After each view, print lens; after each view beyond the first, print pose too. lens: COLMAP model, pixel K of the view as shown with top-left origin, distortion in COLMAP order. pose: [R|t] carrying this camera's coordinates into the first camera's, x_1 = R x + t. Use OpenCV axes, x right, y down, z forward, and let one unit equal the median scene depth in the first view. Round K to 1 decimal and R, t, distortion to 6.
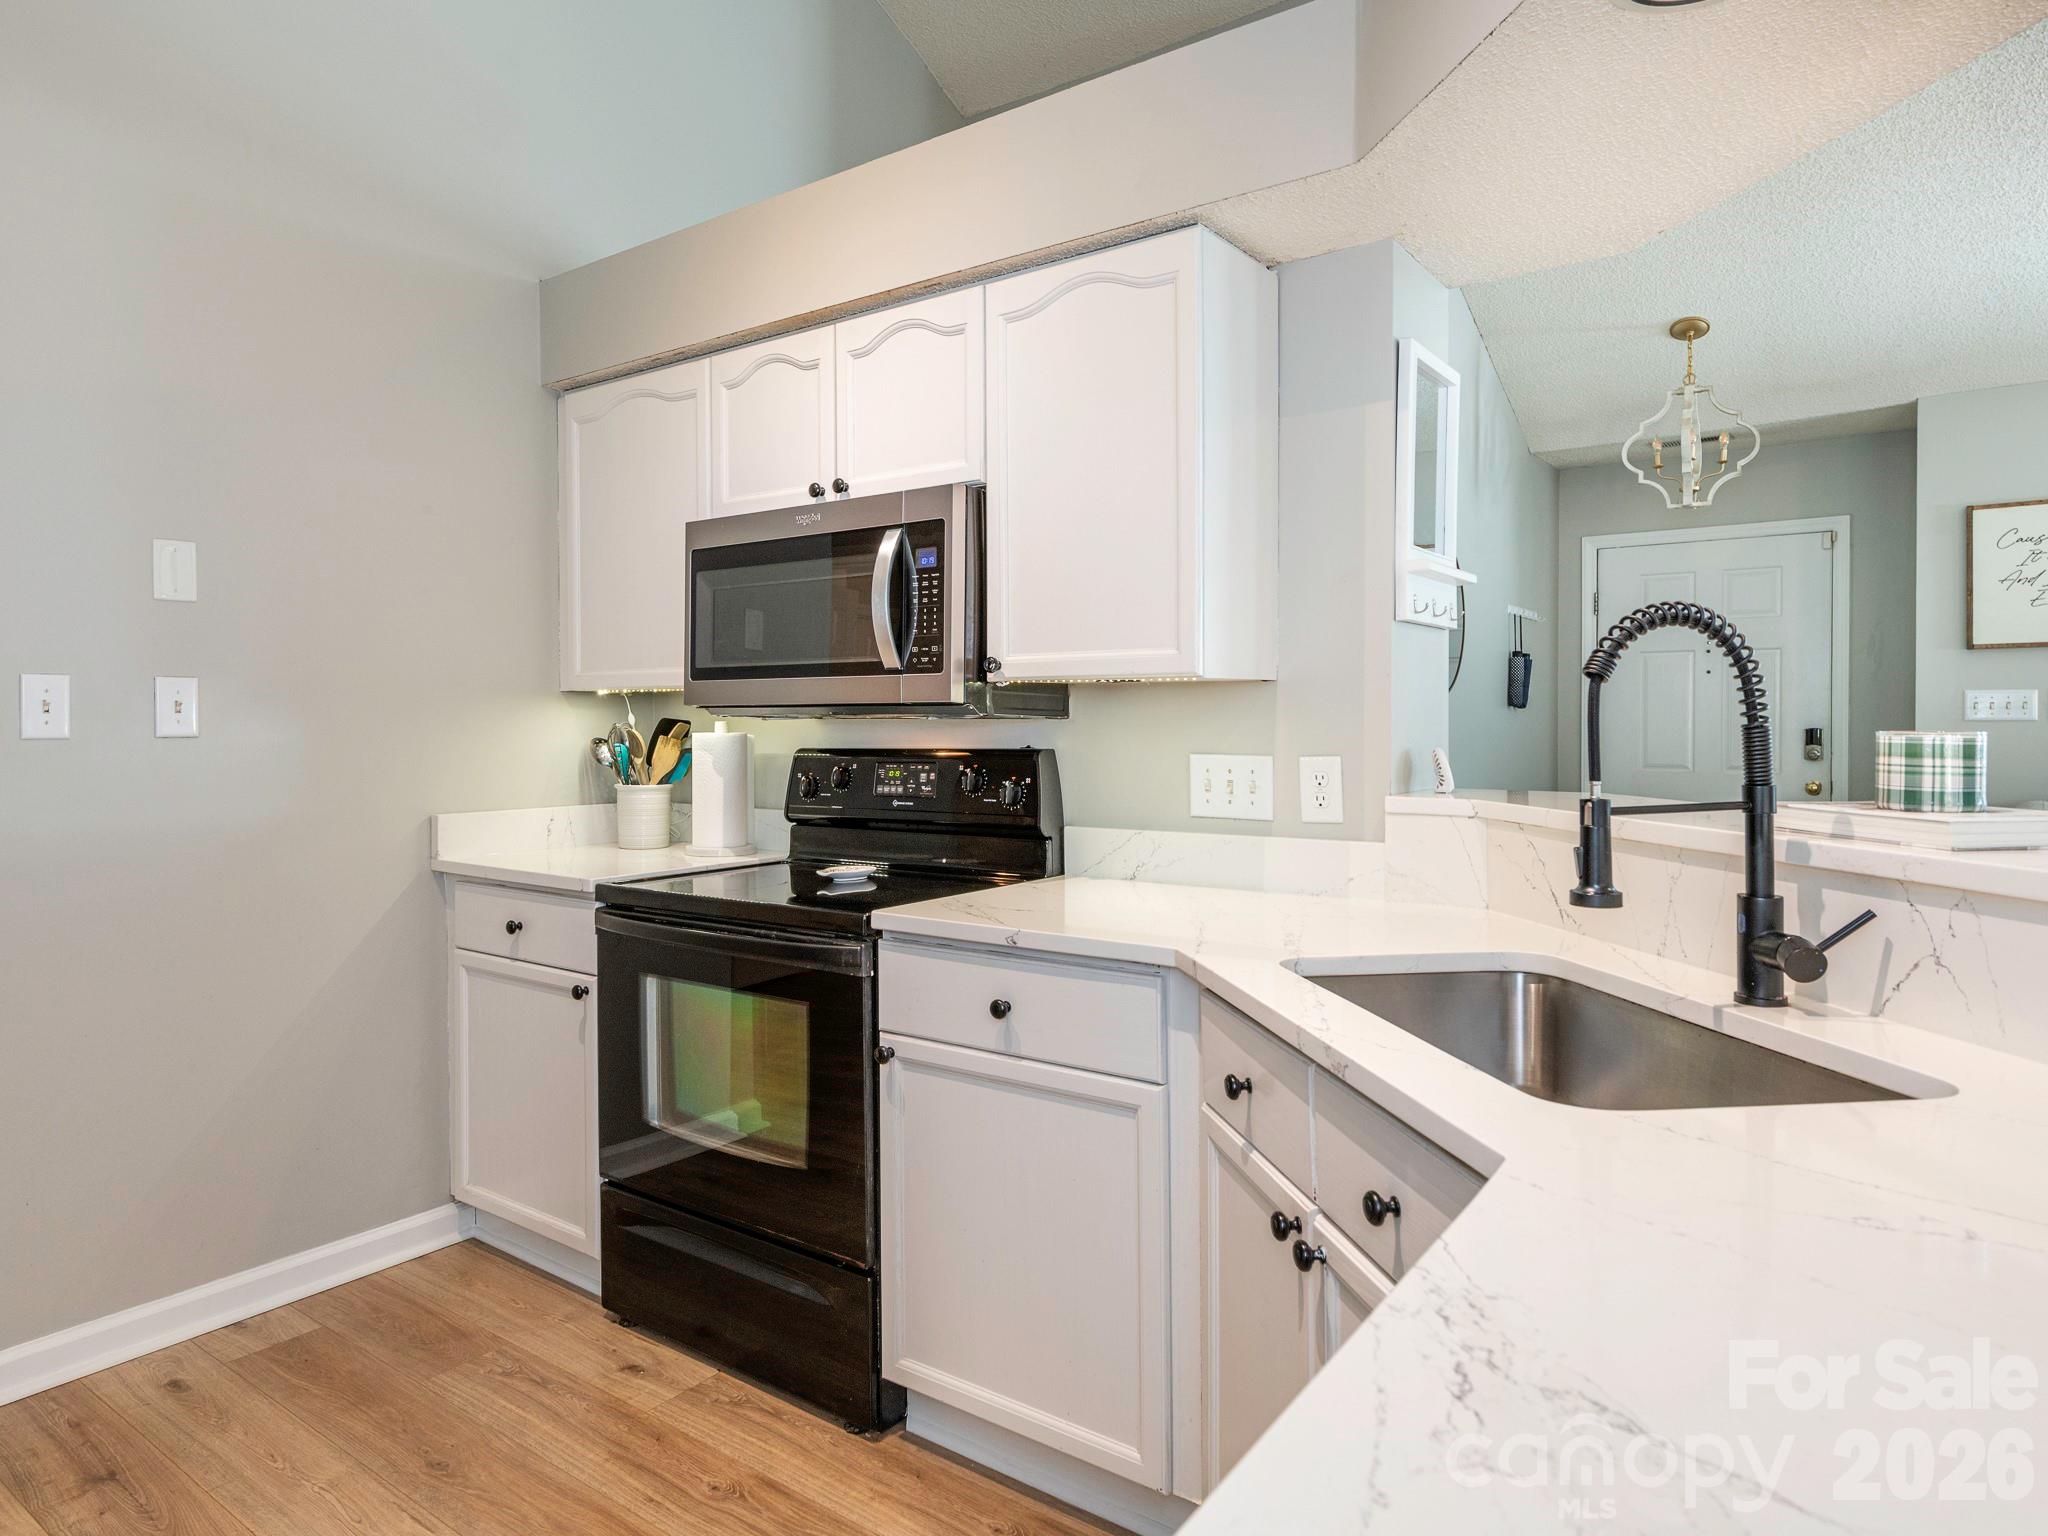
lens RADIAL K [[1232.6, 0, 1025.4], [0, 1232.6, 729.1], [0, 0, 1]] dist [0.015042, -0.005362]
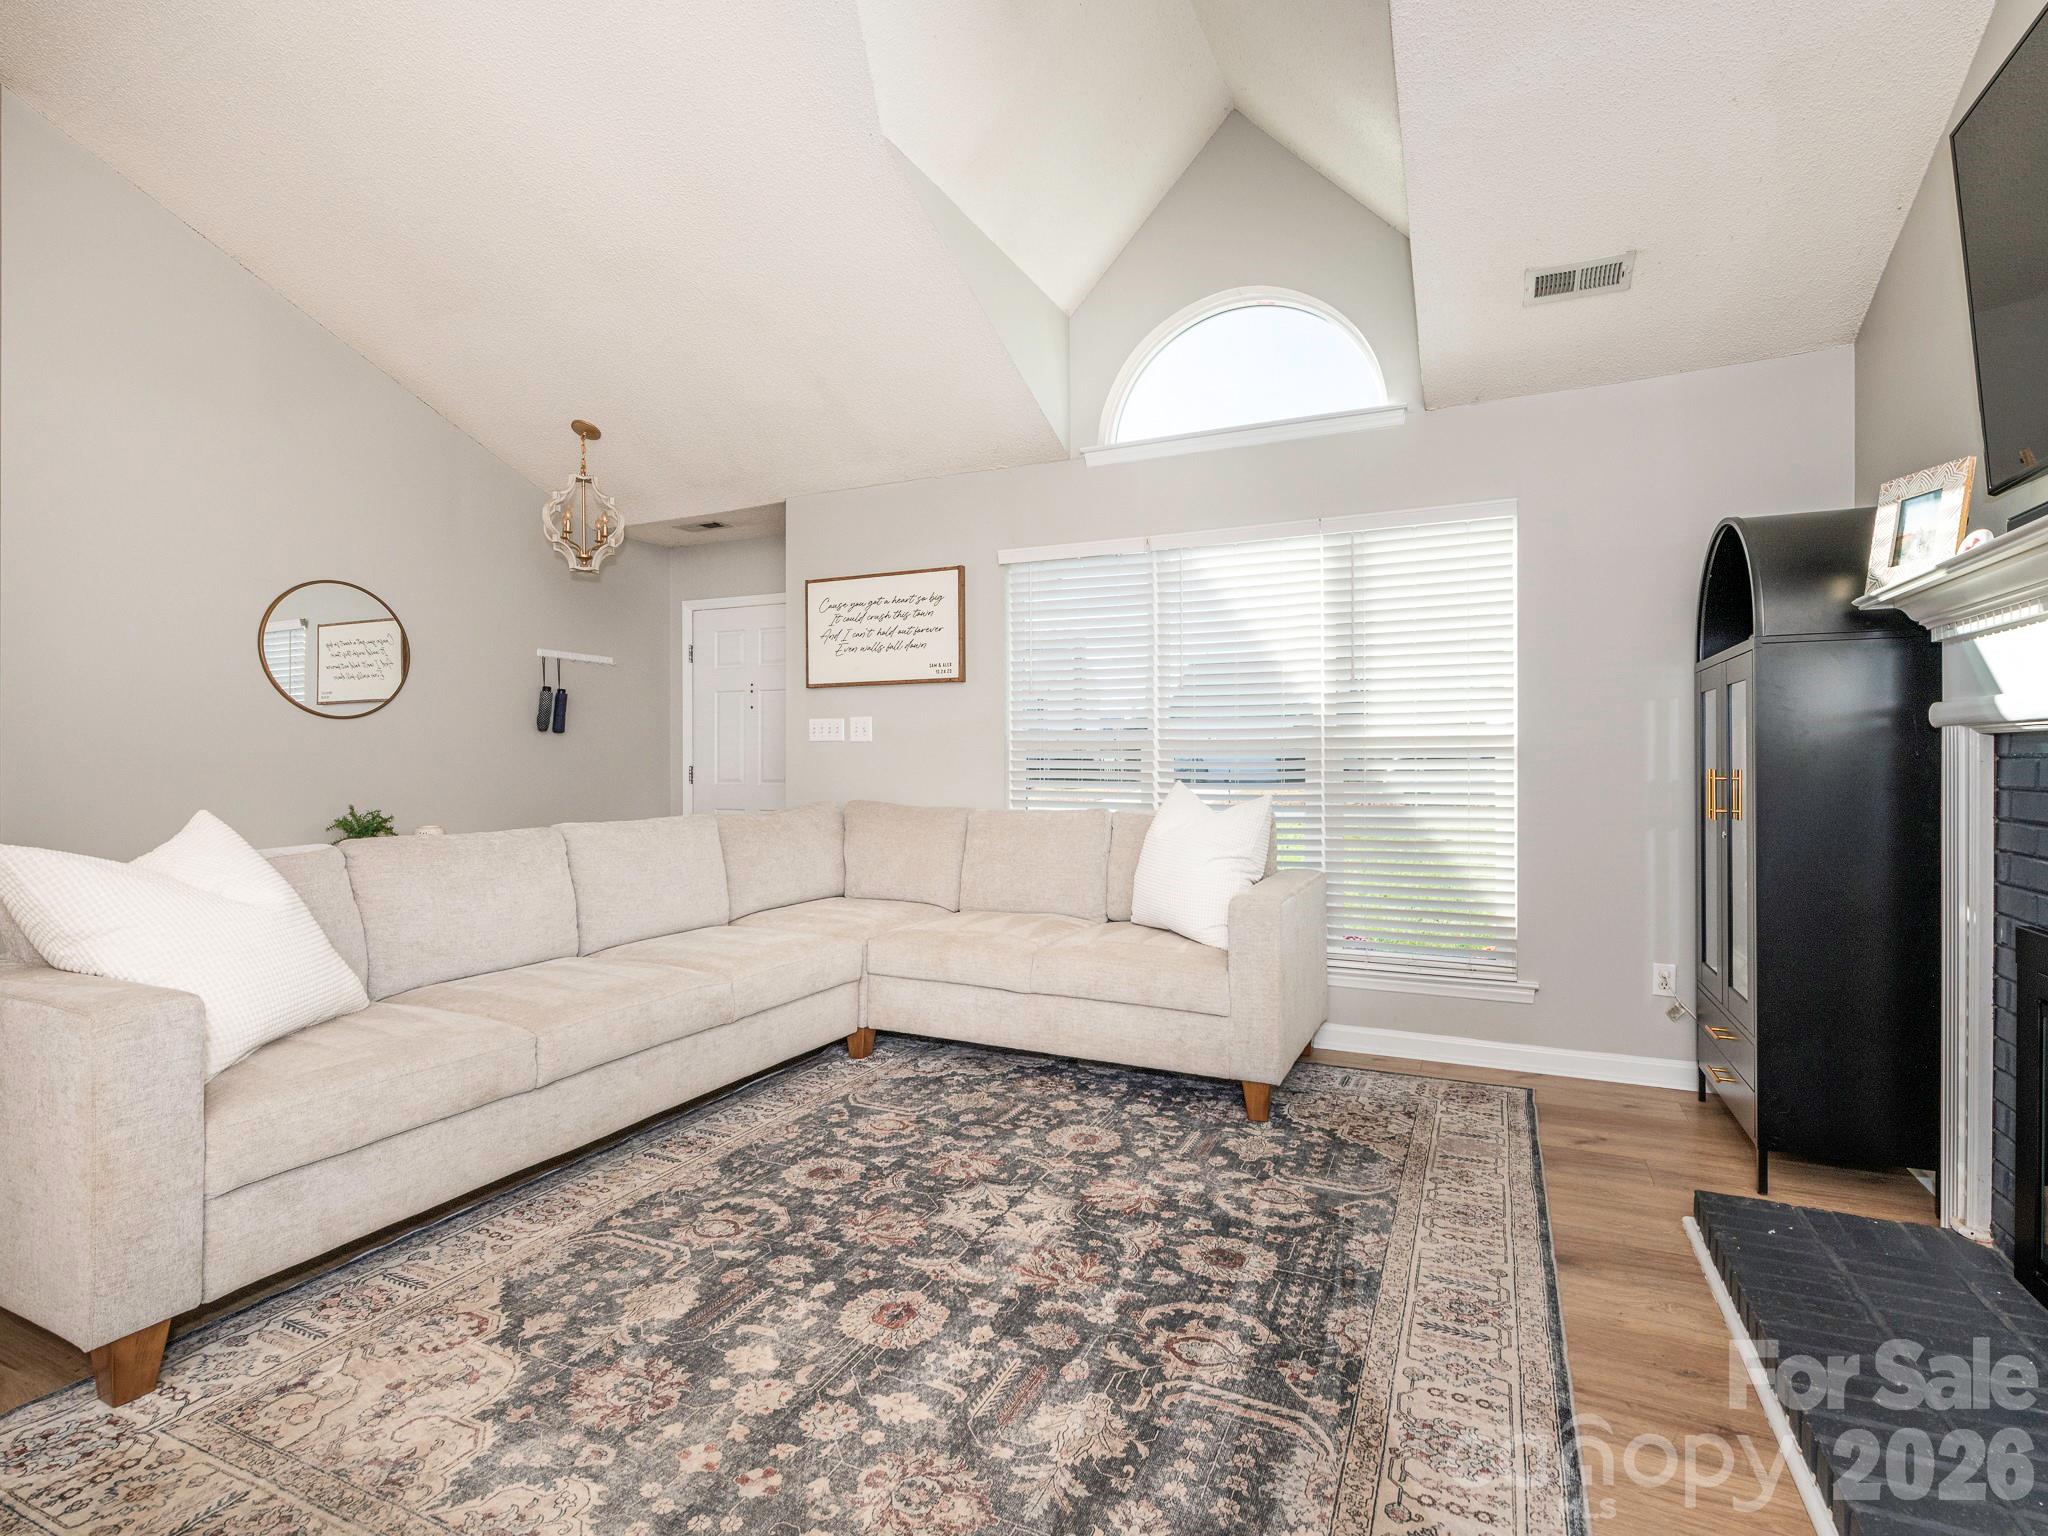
lens RADIAL K [[966.2, 0, 1070.0], [0, 966.2, 766.5], [0, 0, 1]] dist [0.011059, -0.010640]
pose [[0.975689, 0.001093, 0.219158, 0.810342], [-0.000445, 0.999995, -0.003007, 0.023812], [-0.219160, 0.002836, 0.975685, -0.078949]]
